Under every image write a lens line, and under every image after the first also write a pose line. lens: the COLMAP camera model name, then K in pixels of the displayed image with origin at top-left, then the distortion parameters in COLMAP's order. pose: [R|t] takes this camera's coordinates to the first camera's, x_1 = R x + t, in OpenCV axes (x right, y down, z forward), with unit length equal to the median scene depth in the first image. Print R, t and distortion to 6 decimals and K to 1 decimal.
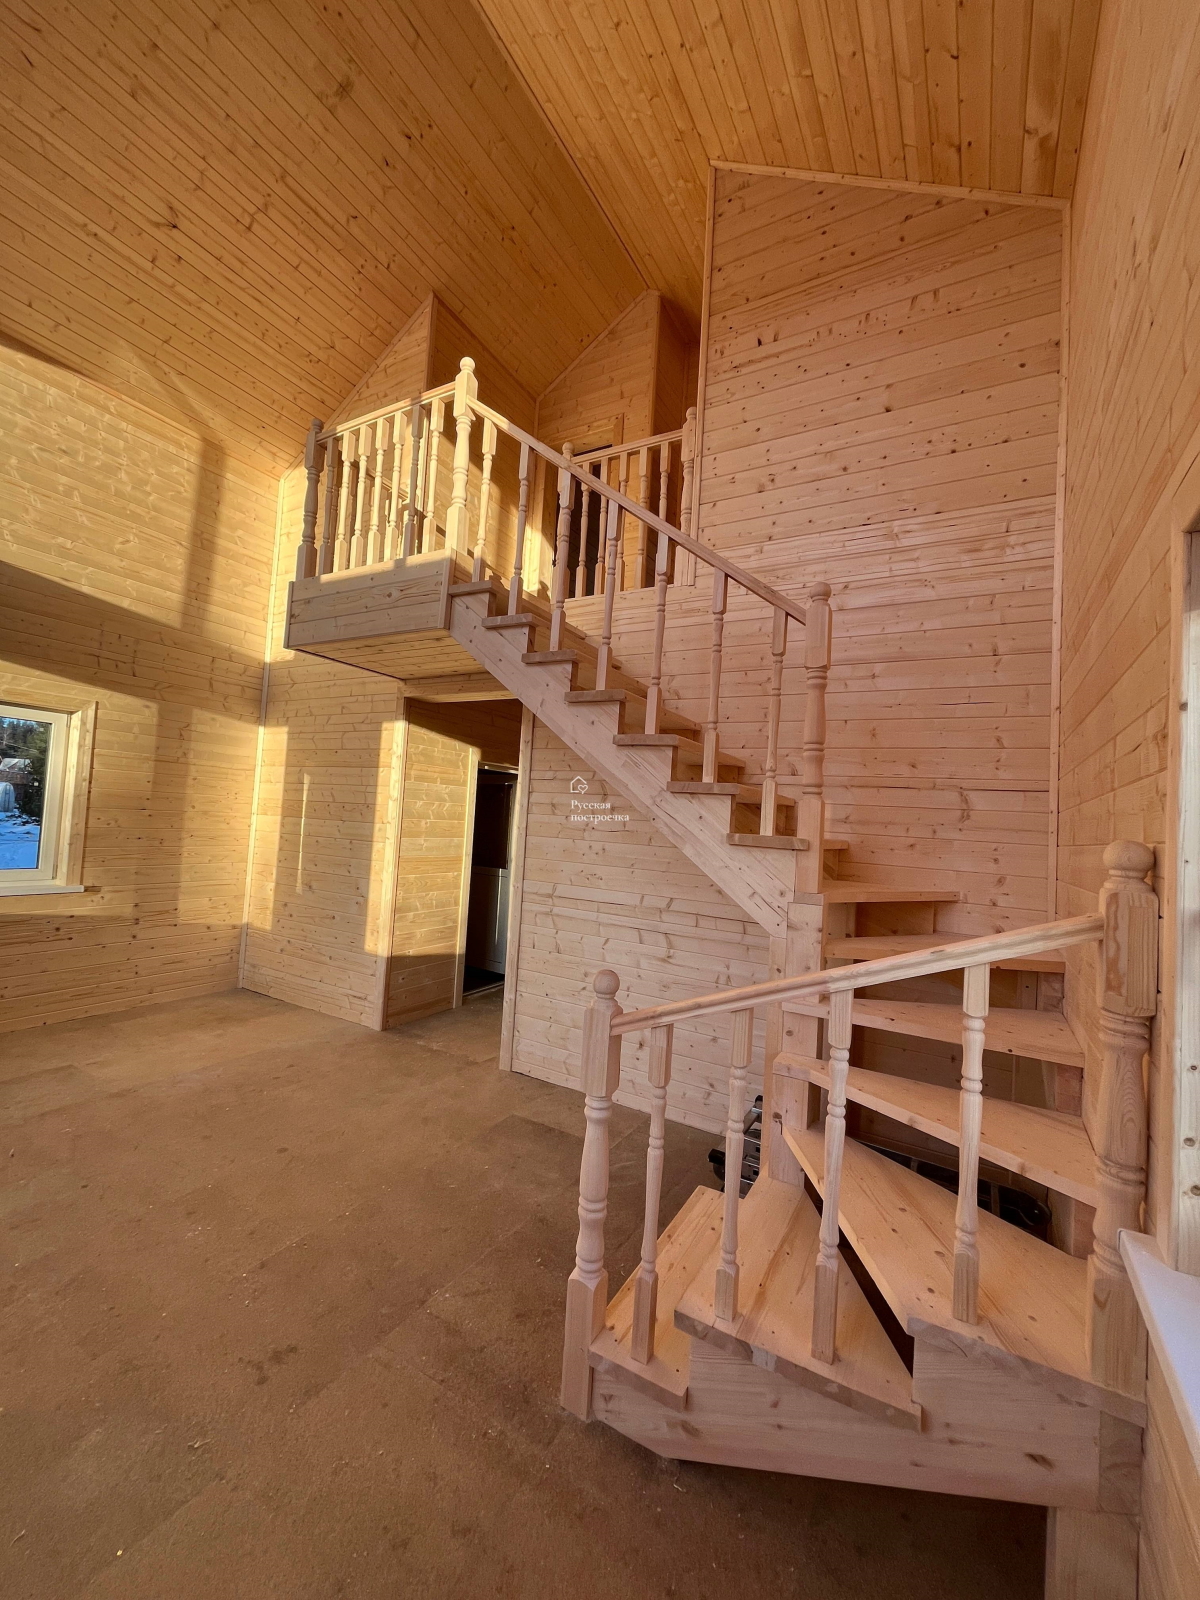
lens RADIAL K [[643.4, 0, 609.4], [0, 643.4, 793.8], [0, 0, 1]] dist [-0.003709, -0.000864]
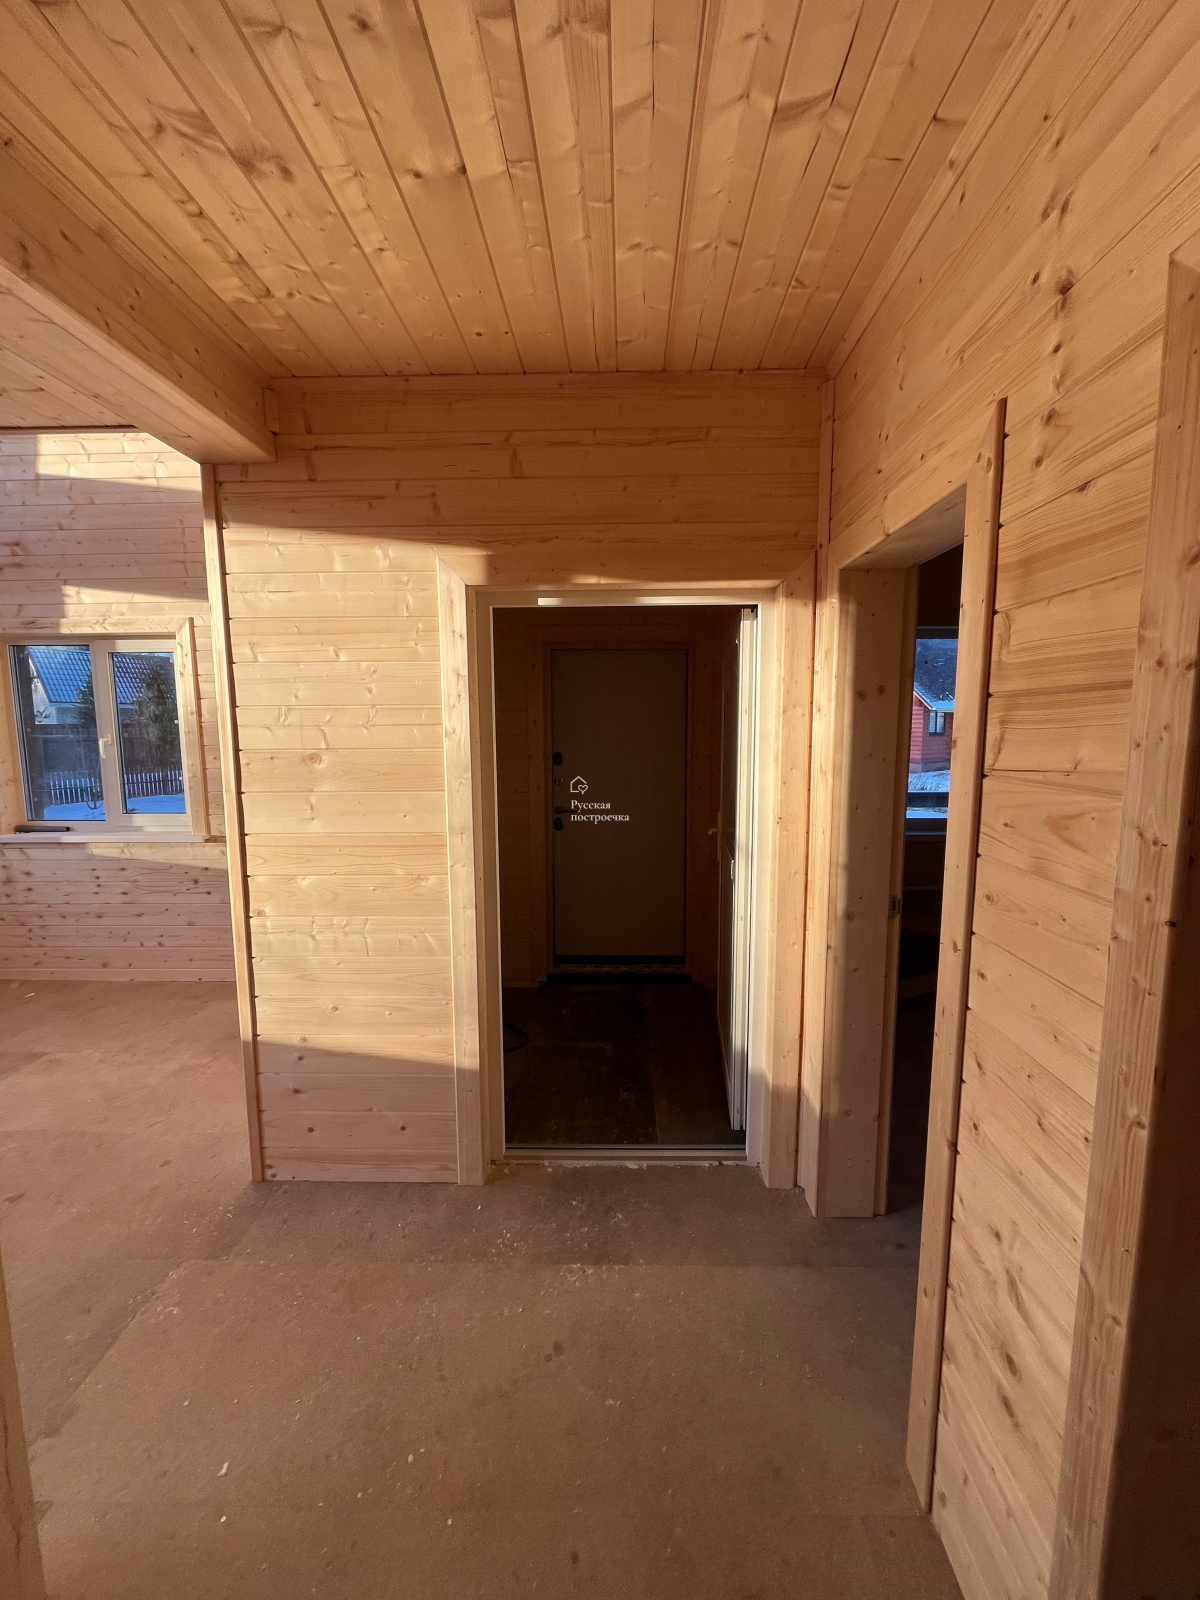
lens RADIAL K [[643.4, 0, 600.1], [0, 643.4, 794.5], [0, 0, 1]] dist [-0.003709, -0.000864]
pose [[0.471845, 0.042259, -0.880668, 0.199708], [0.074252, 0.993398, 0.087451, 0.051908], [0.878550, -0.106654, 0.465592, 1.075916]]
